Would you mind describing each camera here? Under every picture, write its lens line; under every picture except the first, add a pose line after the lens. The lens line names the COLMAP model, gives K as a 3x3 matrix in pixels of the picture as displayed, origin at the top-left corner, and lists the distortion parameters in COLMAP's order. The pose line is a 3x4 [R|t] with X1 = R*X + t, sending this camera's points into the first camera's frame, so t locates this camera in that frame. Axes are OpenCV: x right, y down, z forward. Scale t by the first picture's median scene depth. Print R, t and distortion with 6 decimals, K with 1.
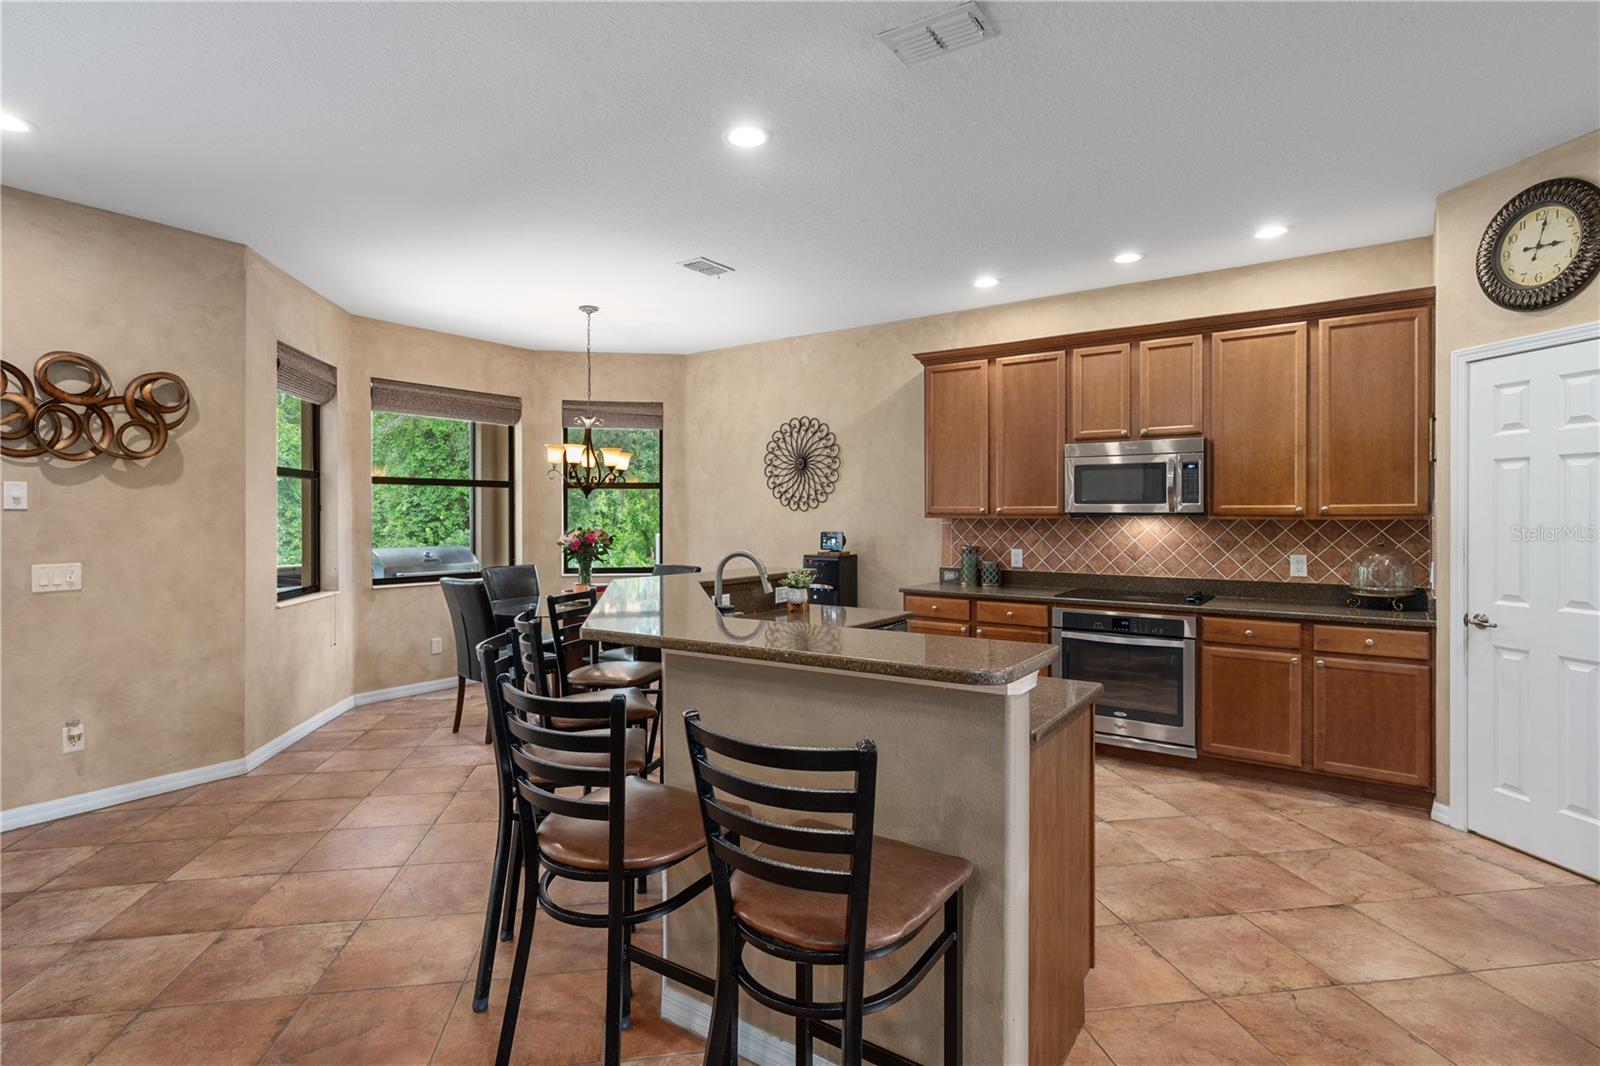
lens RADIAL K [[787.7, 0, 805.5], [0, 787.7, 522.5], [0, 0, 1]] dist [-0.004515, -0.000864]
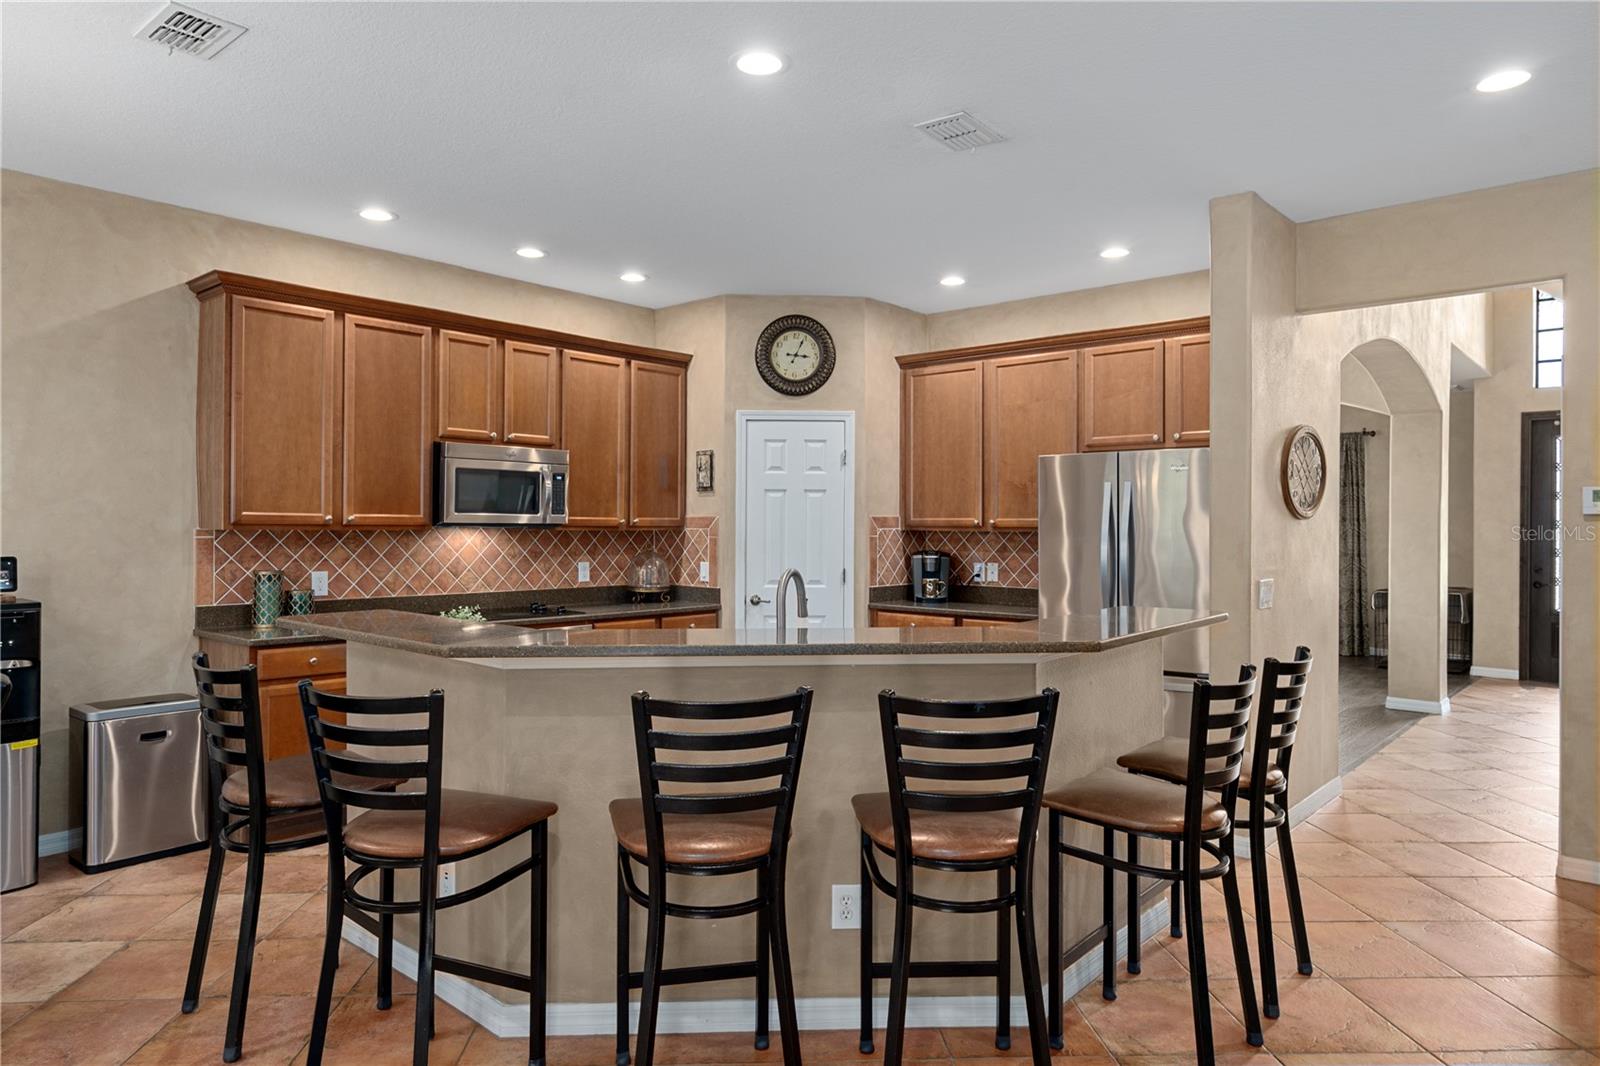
lens RADIAL K [[1024.1, 0, 804.5], [0, 1024.1, 528.0], [0, 0, 1]] dist [-0.003310, -0.002894]
pose [[0.100260, -0.001861, 0.994960, -0.737247], [0.004648, 0.999988, 0.001402, -0.007208], [-0.994950, 0.004484, 0.100267, 0.523900]]
